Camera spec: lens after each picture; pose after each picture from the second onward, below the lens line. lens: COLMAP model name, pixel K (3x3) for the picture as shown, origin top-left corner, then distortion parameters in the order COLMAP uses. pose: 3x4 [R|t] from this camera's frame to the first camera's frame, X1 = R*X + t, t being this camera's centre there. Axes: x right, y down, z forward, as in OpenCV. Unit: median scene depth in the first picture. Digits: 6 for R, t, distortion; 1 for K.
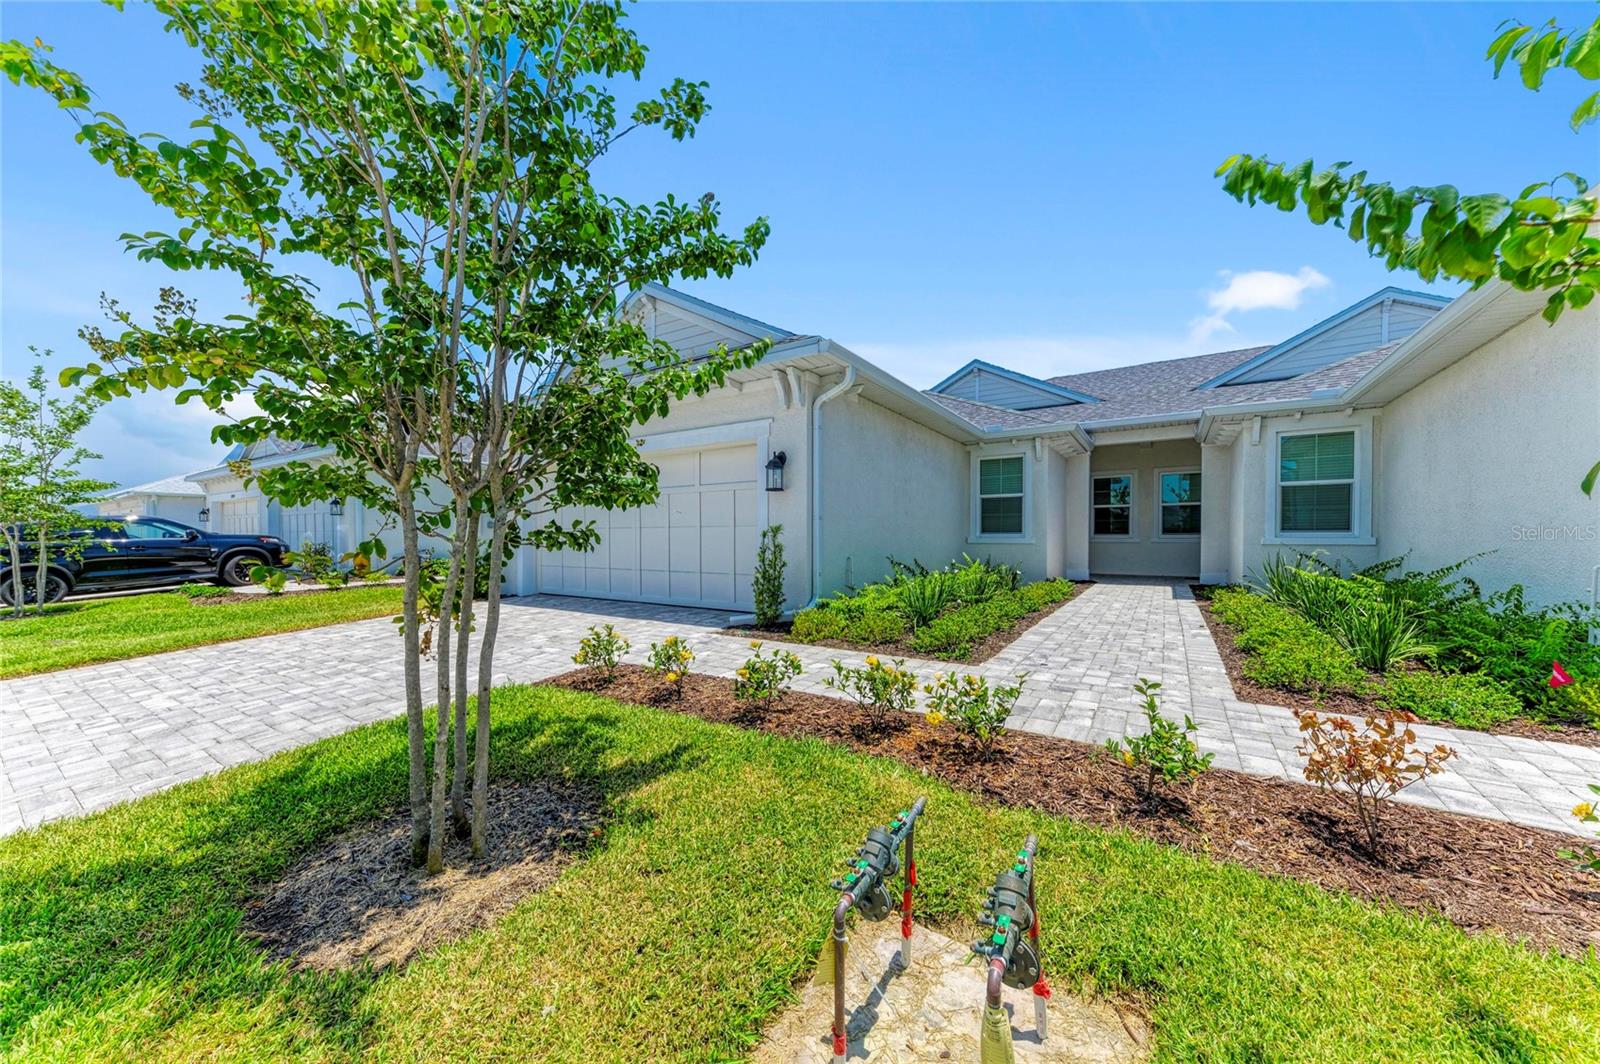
lens RADIAL K [[559.6, 0, 795.9], [0, 559.6, 544.8], [0, 0, 1]] dist [0.002342, -0.000724]
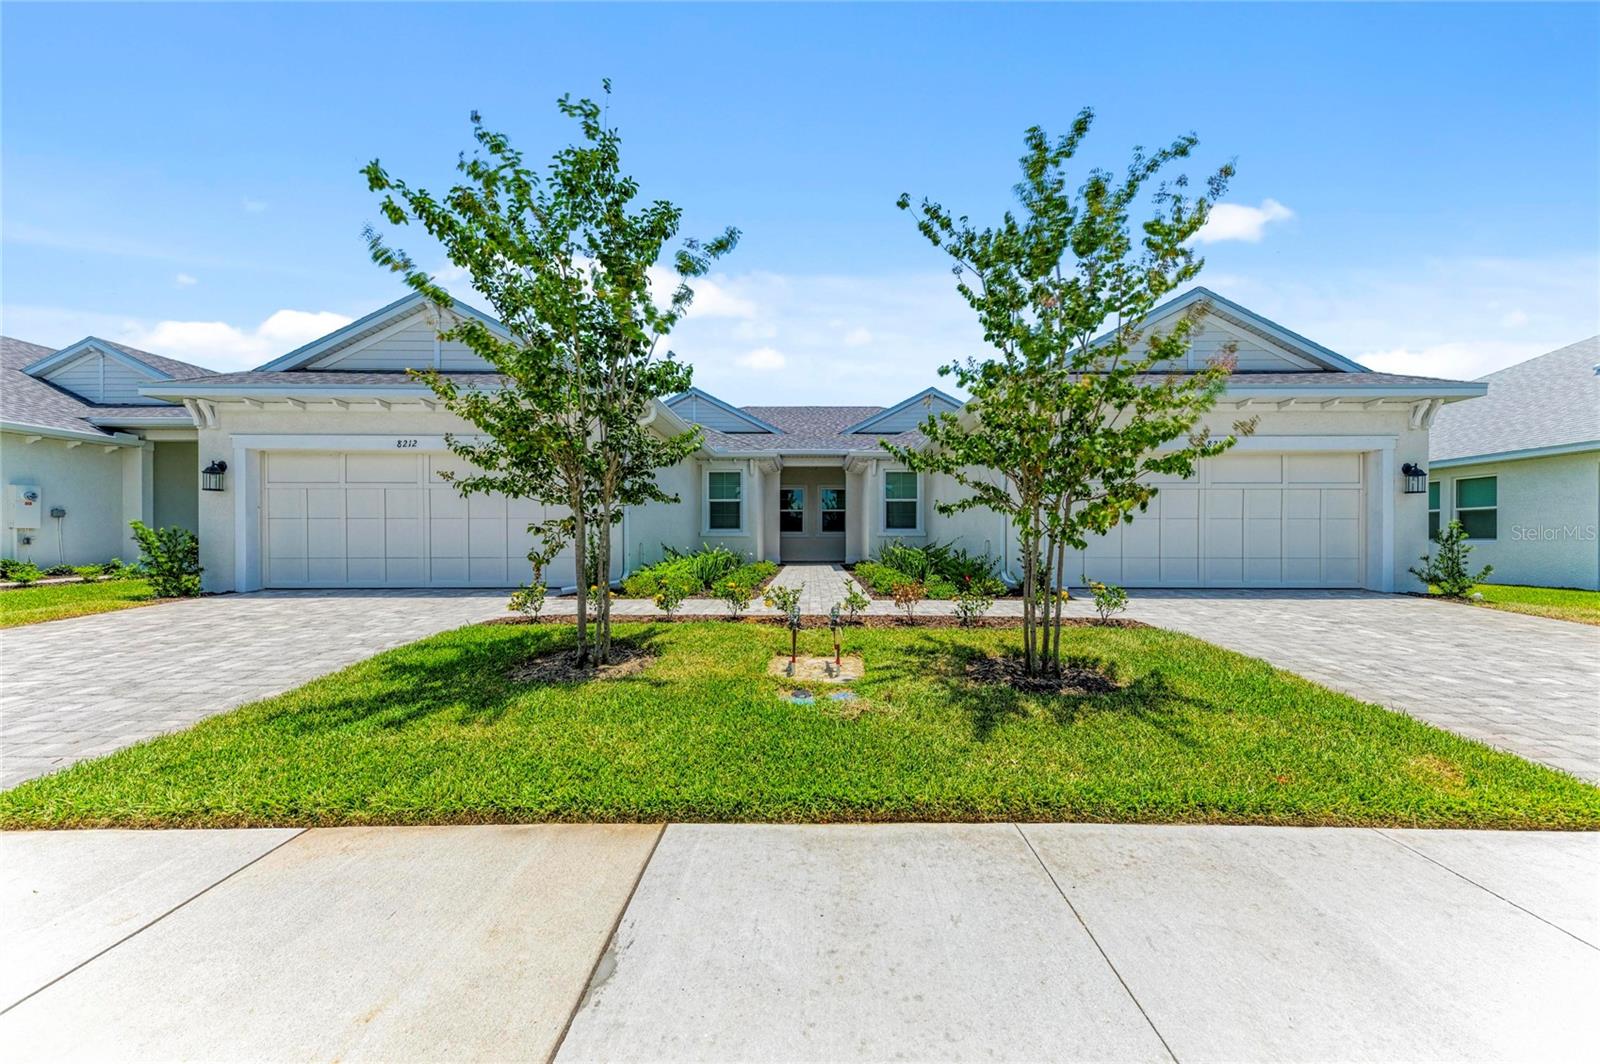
lens RADIAL K [[559.6, 0, 802.5], [0, 559.6, 545.6], [0, 0, 1]] dist [0.002342, -0.000724]
pose [[0.843661, -0.003691, 0.536864, -0.195823], [0.004914, 0.999988, -0.000846, 0.021986], [-0.536854, 0.003352, 0.843668, -0.222513]]
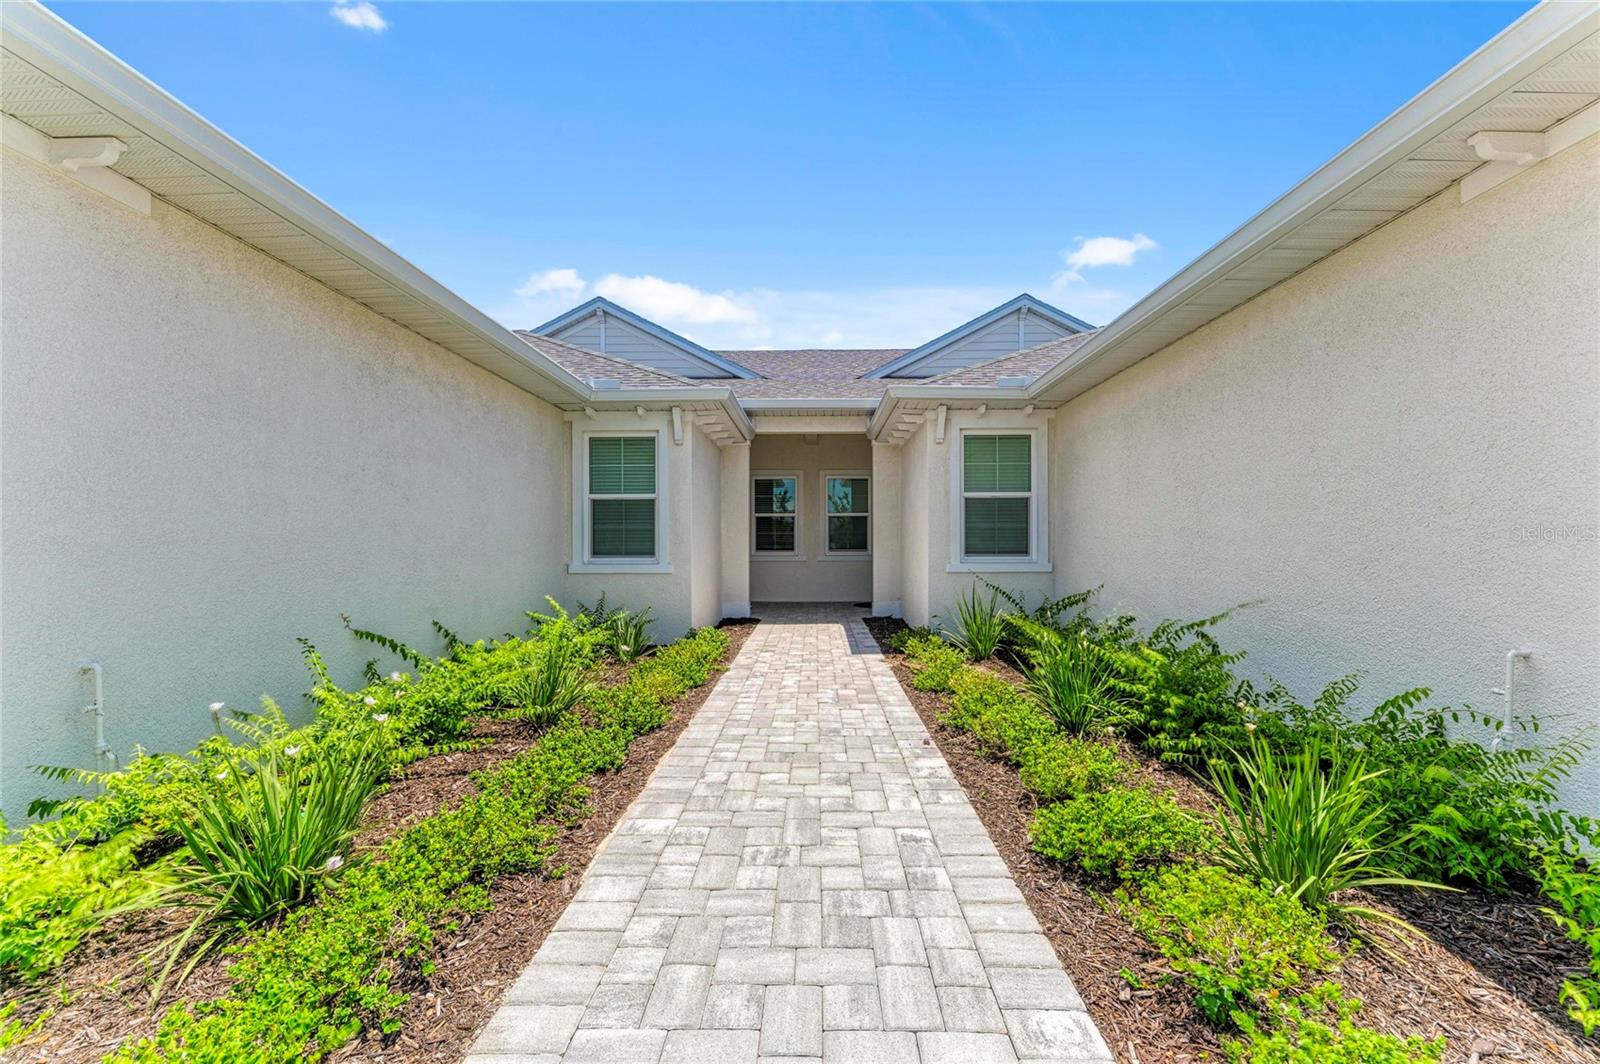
lens RADIAL K [[636.5, 0, 811.0], [0, 636.5, 544.6], [0, 0, 1]] dist [0.012773, -0.004325]
pose [[0.838336, -0.004358, 0.545136, 0.159635], [0.009701, 0.999929, -0.006926, -0.028248], [-0.545067, 0.011095, 0.838319, 0.299780]]
